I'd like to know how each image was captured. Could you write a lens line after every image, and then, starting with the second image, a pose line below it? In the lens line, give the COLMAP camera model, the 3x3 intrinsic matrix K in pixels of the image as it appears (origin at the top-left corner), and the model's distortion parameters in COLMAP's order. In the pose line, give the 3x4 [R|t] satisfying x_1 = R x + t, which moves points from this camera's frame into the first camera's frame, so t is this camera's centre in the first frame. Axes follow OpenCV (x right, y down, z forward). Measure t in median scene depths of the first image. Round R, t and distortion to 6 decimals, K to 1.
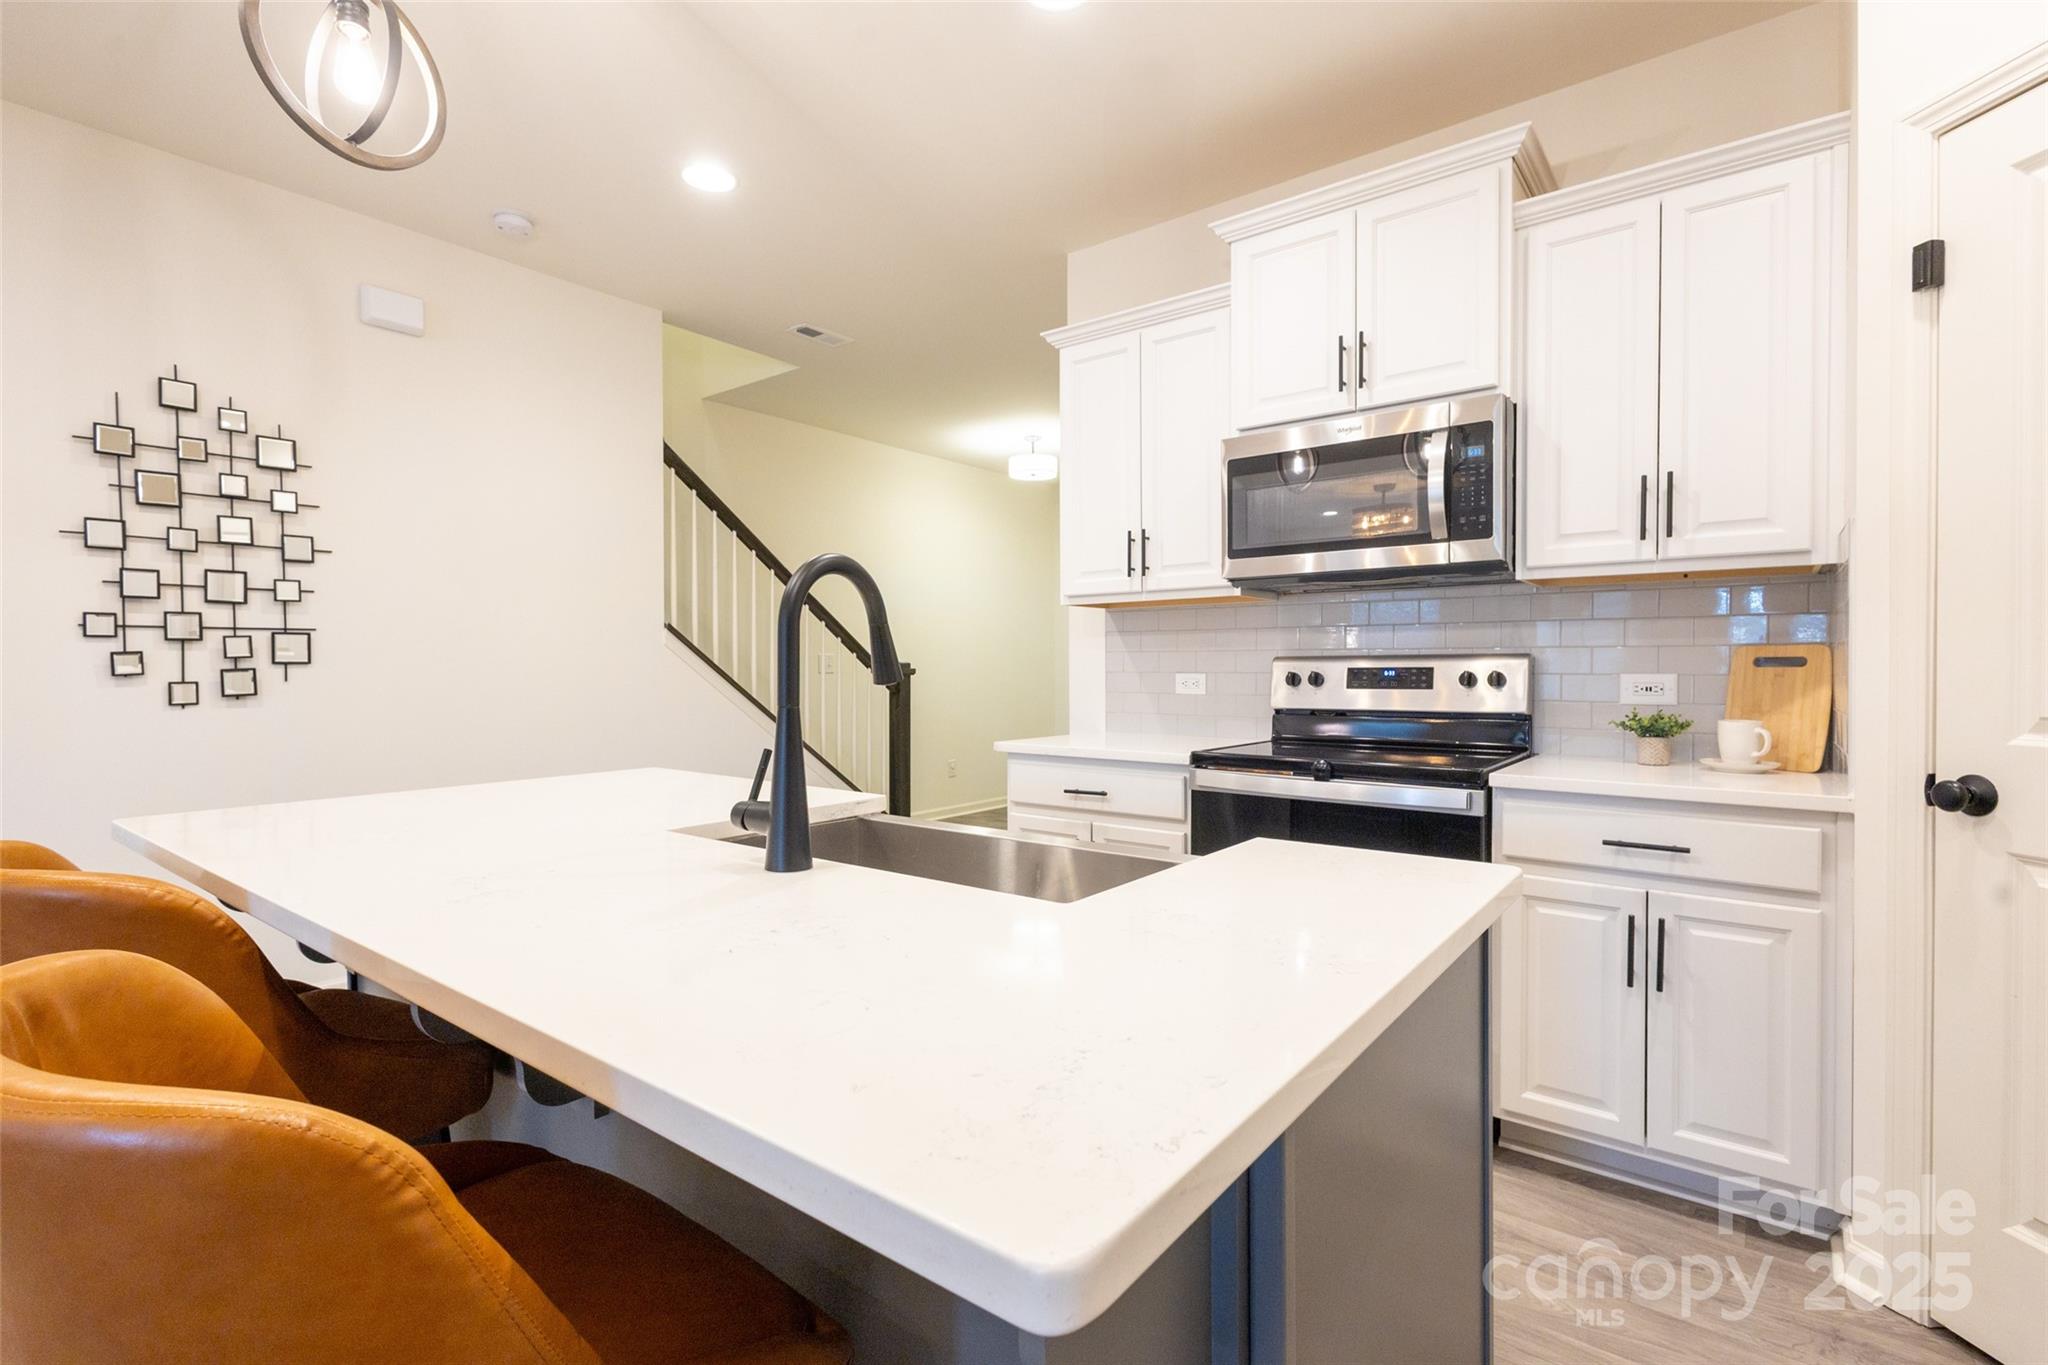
lens RADIAL K [[937.6, 0, 1024.0], [0, 937.6, 682.5], [0, 0, 1]] dist [0.004915, 0.000043]
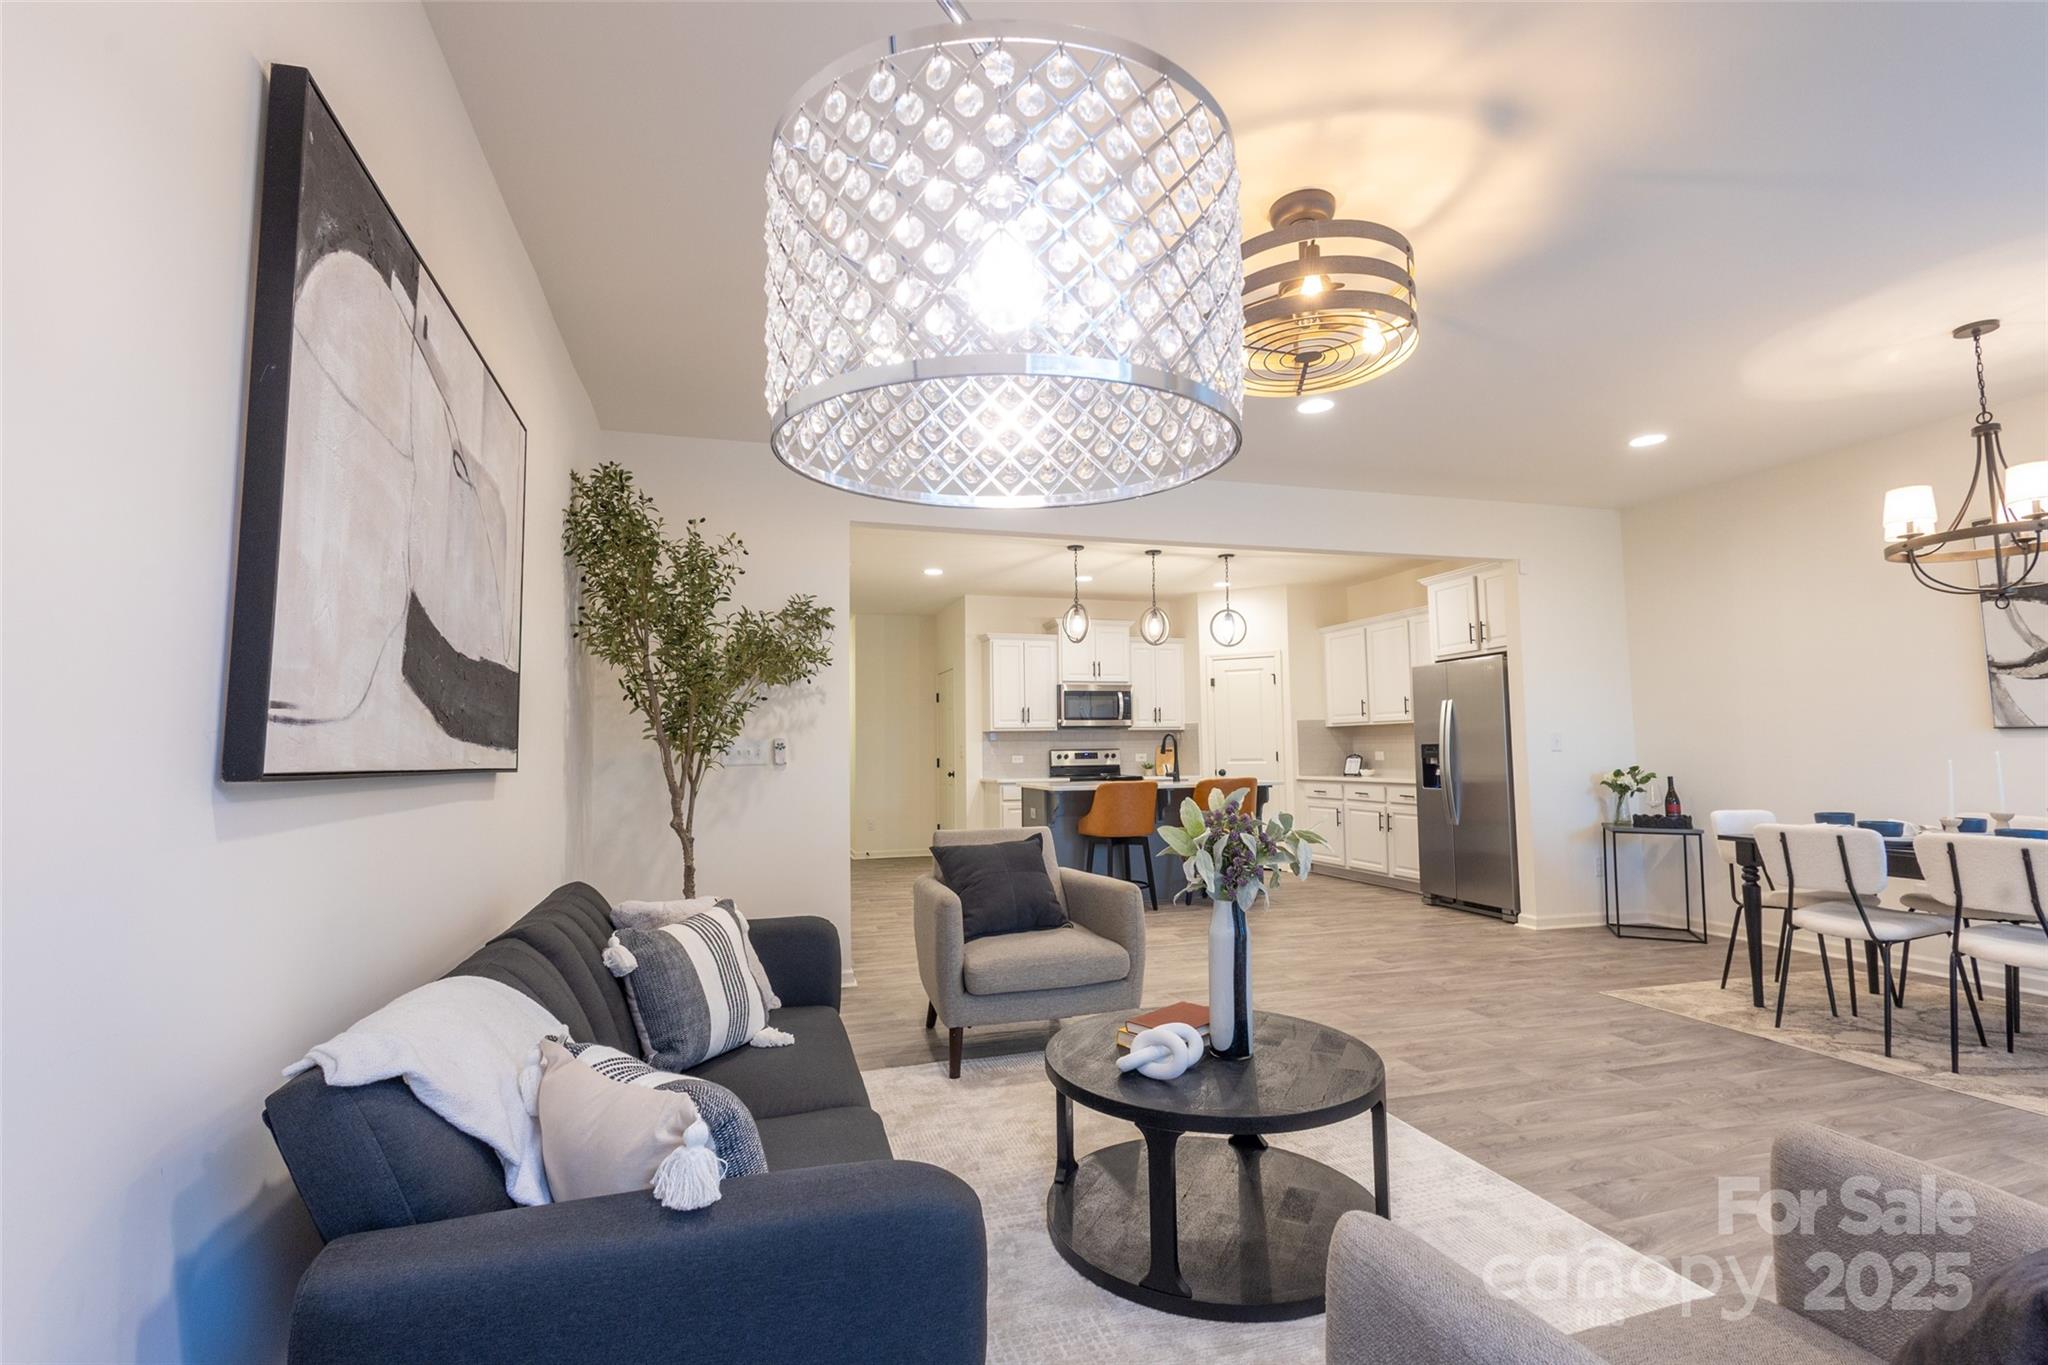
lens RADIAL K [[937.6, 0, 1024.0], [0, 937.6, 682.5], [0, 0, 1]] dist [0.004915, 0.000043]
pose [[0.578750, 0.056897, 0.813517, -2.497154], [0.023706, 0.995968, -0.086522, 0.019160], [-0.815160, 0.069360, 0.575068, -0.780944]]
